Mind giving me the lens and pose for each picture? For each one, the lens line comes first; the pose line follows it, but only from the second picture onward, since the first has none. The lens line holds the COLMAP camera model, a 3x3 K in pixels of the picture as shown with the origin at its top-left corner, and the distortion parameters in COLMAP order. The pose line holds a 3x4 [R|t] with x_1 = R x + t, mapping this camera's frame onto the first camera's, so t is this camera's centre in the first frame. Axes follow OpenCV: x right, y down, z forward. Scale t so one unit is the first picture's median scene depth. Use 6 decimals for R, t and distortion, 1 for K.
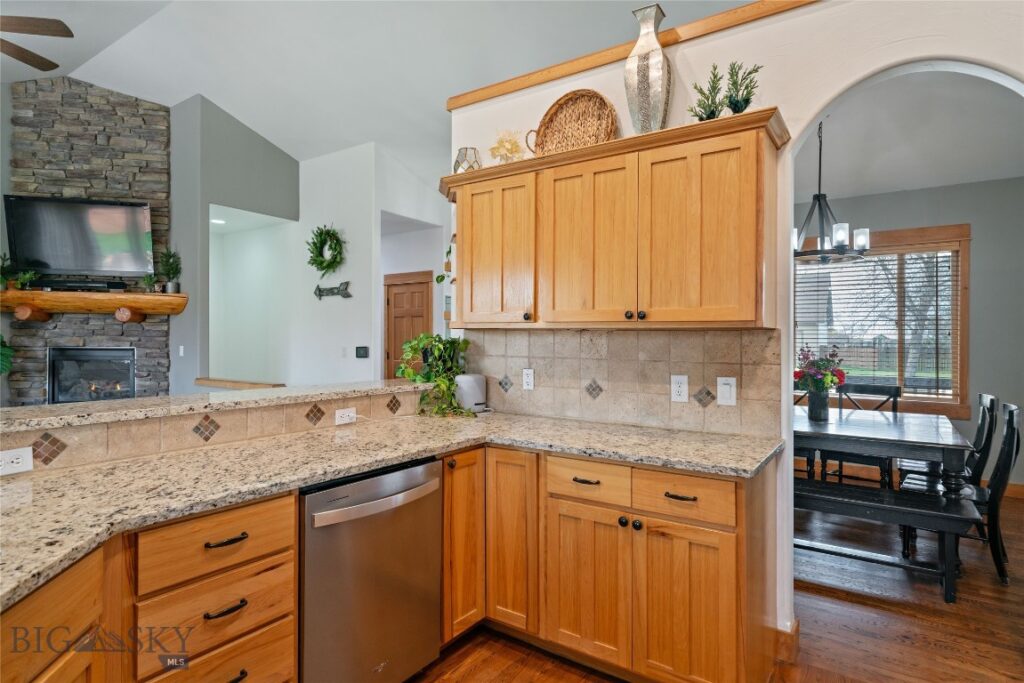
lens RADIAL K [[554.0, 0, 506.1], [0, 554.0, 339.2], [0, 0, 1]] dist [0.003269, 0.000386]
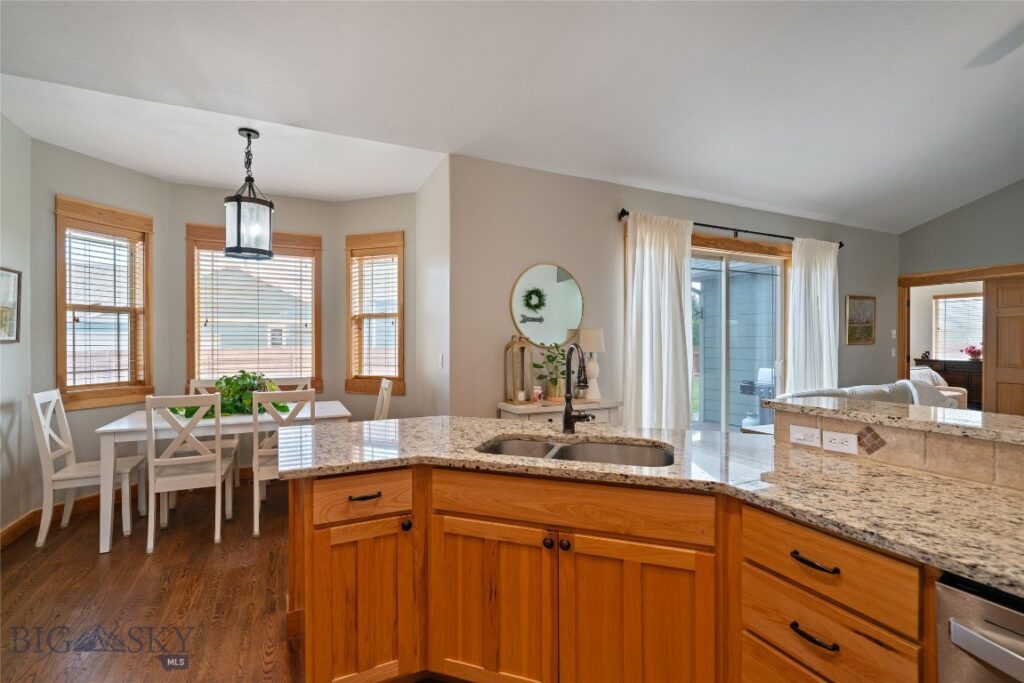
lens RADIAL K [[463.9, 0, 510.9], [0, 463.9, 336.8], [0, 0, 1]] dist [-0.001033, -0.000196]
pose [[-0.490410, -0.012758, -0.871398, 0.210139], [-0.003859, 0.999915, -0.012468, -0.001485], [0.871483, -0.002752, -0.490418, 0.460509]]
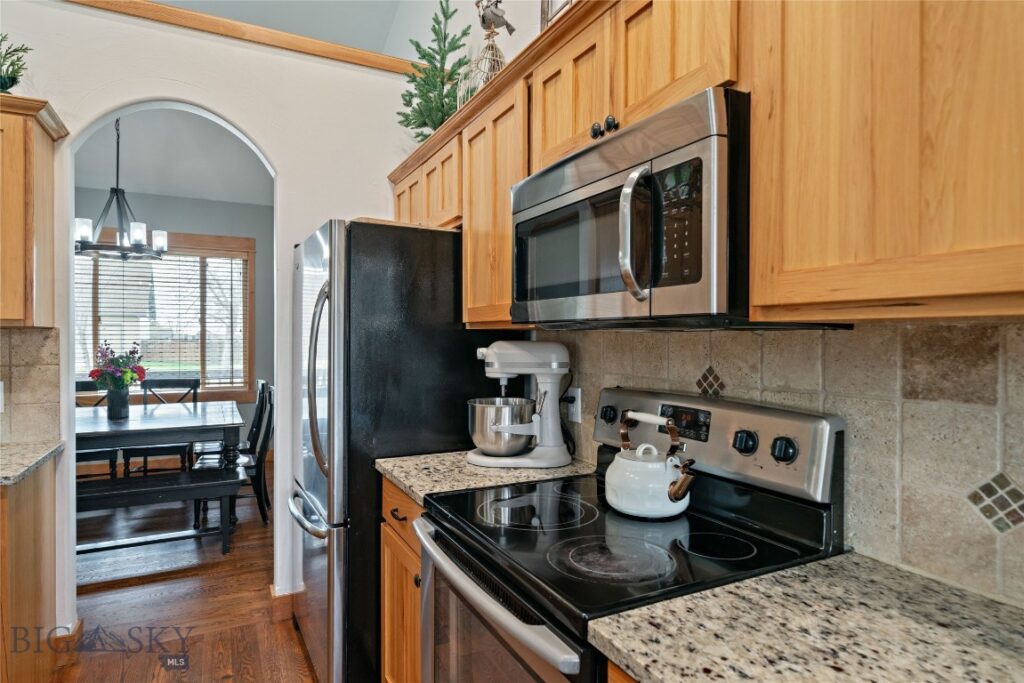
lens RADIAL K [[580.7, 0, 514.1], [0, 580.7, 339.5], [0, 0, 1]] dist [0.004630, -0.000398]
pose [[0.466650, -0.009131, 0.884395, -0.027582], [0.000055, 0.999947, 0.010295, -0.006663], [-0.884442, -0.004755, 0.466626, -0.143192]]
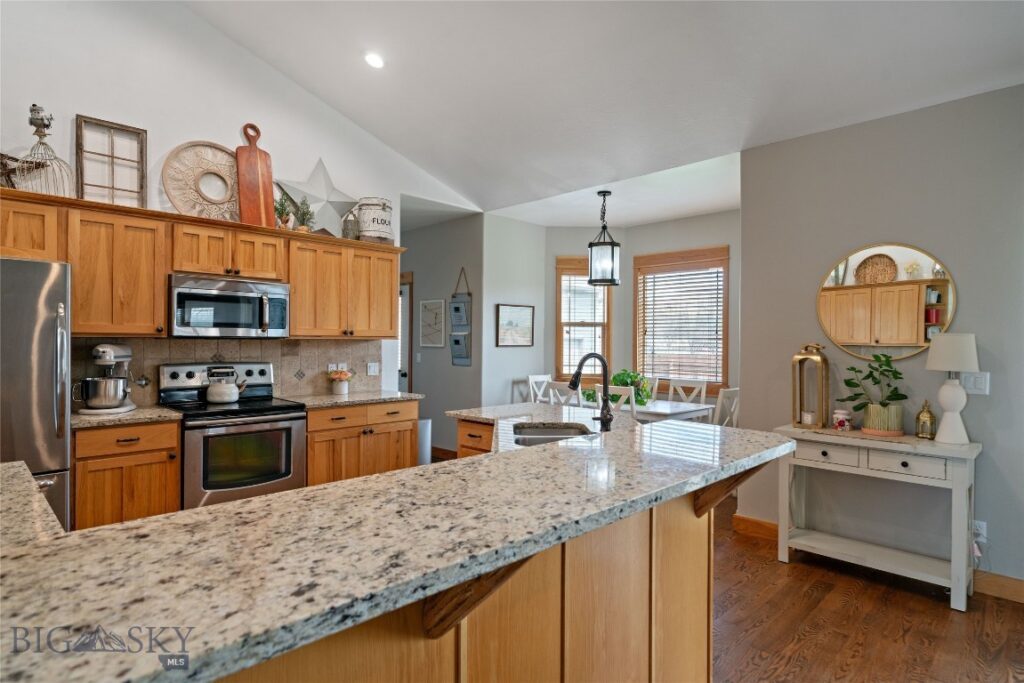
lens RADIAL K [[554.0, 0, 506.1], [0, 554.0, 339.2], [0, 0, 1]] dist [0.003269, 0.000386]
pose [[-0.983339, -0.014355, 0.181213, -0.460515], [-0.015177, 0.999880, -0.003151, -0.016539], [-0.181146, -0.005849, -0.983439, 1.191411]]
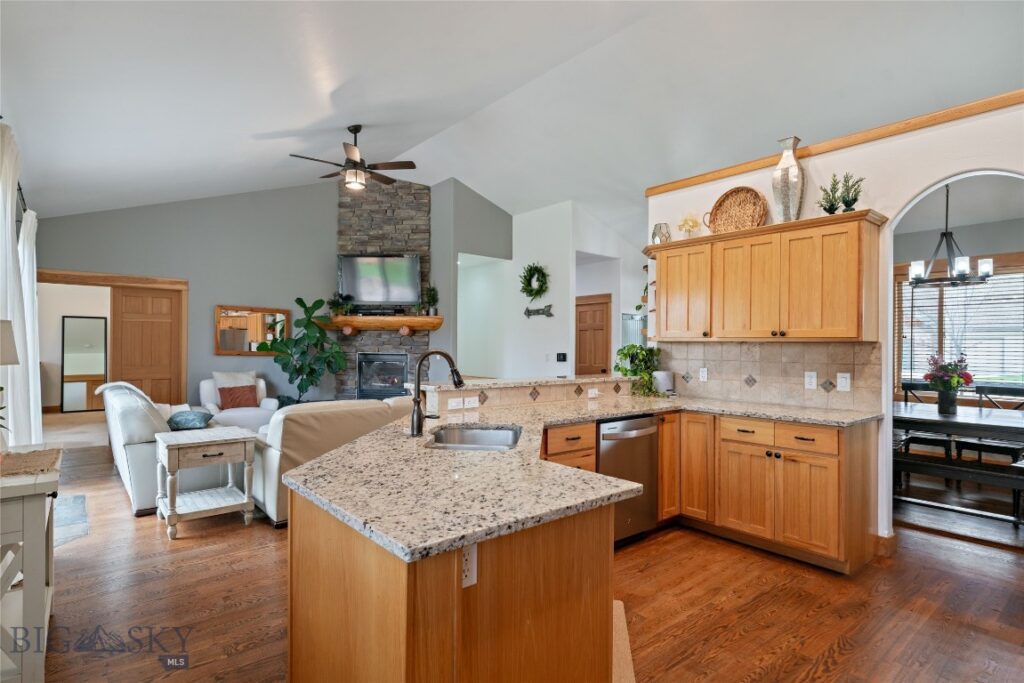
lens RADIAL K [[524.1, 0, 511.6], [0, 524.1, 349.7], [0, 0, 1]] dist [-0.000587, -0.000297]
pose [[0.964488, 0.001786, -0.264119, -0.091650], [-0.000456, 0.999987, 0.005096, -0.002780], [0.264125, -0.004795, 0.964477, -0.548138]]
